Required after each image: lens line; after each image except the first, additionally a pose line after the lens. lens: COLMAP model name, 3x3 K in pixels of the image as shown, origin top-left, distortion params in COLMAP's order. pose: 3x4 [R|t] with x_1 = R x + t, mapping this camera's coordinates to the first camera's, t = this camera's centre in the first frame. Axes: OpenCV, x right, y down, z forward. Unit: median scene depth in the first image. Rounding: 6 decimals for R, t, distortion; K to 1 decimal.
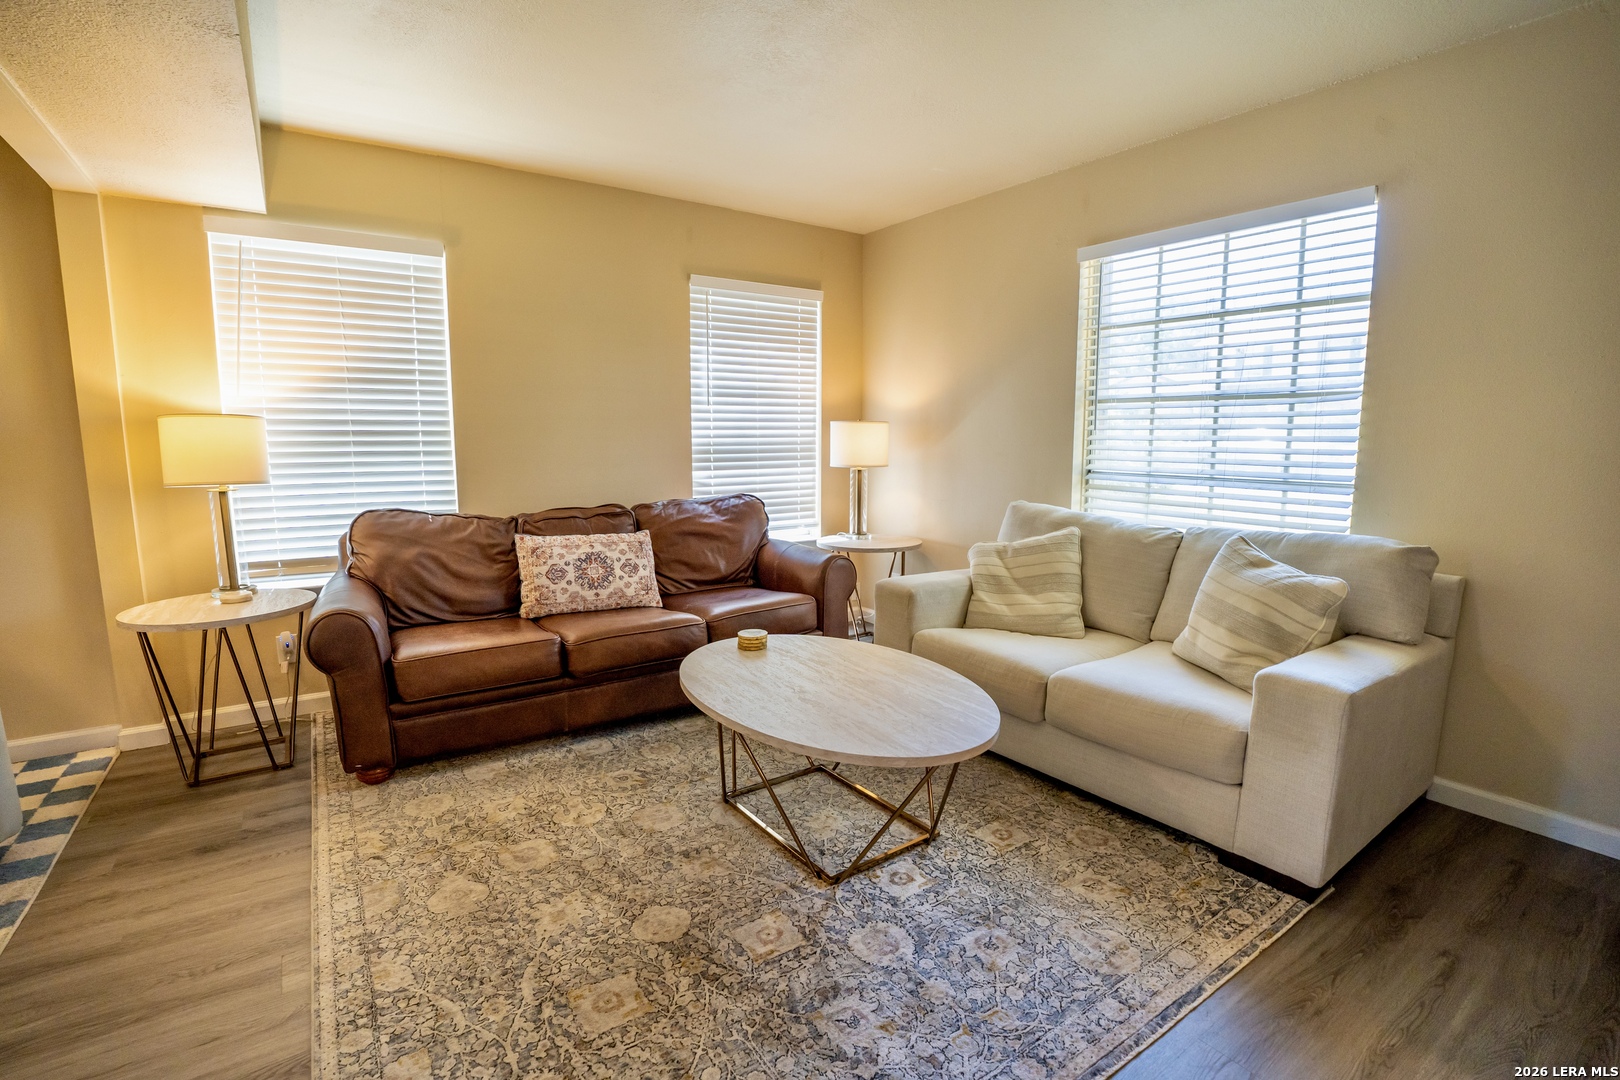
lens RADIAL K [[746.3, 0, 800.1], [0, 746.3, 549.9], [0, 0, 1]] dist [-0.001026, -0.000141]
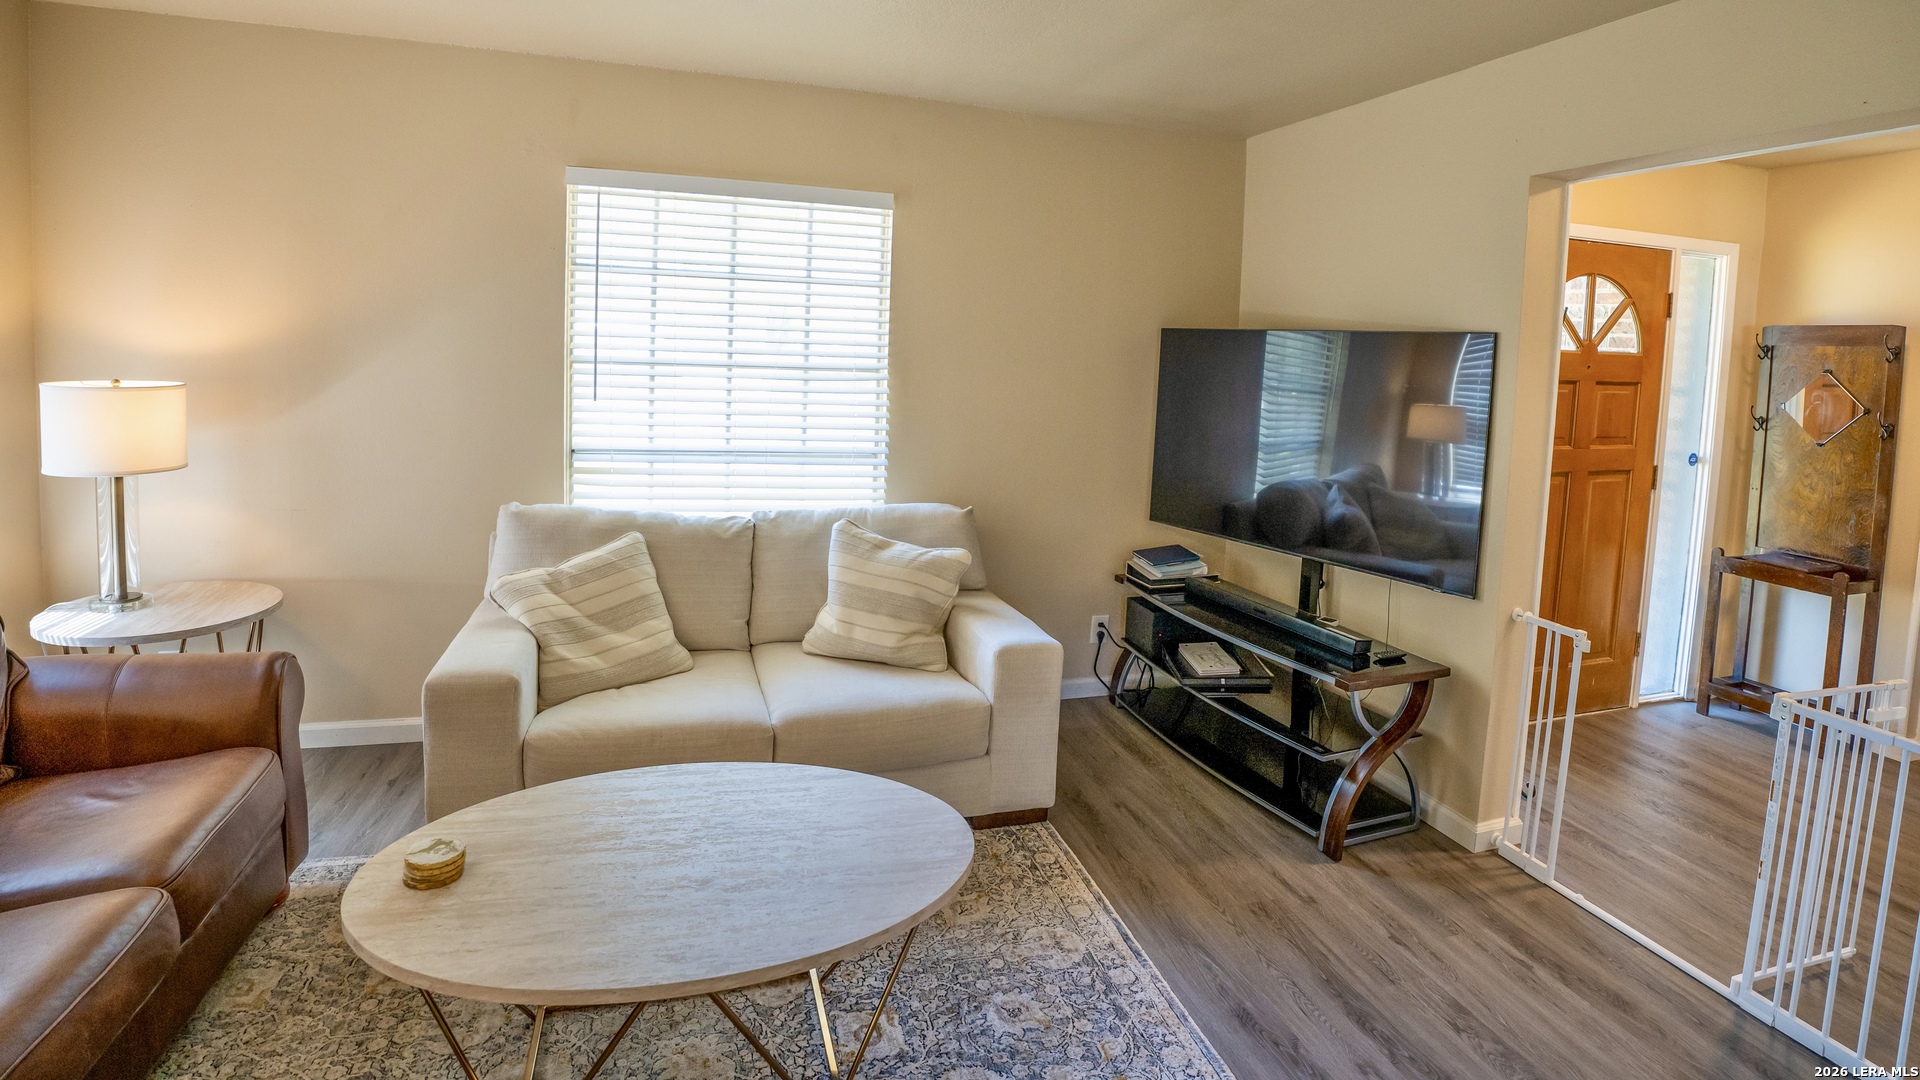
lens RADIAL K [[944.2, 0, 957.2], [0, 944.2, 528.8], [0, 0, 1]] dist [-0.041573, -0.000320]
pose [[0.309620, -0.158074, 0.937629, -0.505159], [0.103917, 0.985804, 0.131881, -0.147586], [-0.945165, 0.056602, 0.321651, 0.440836]]
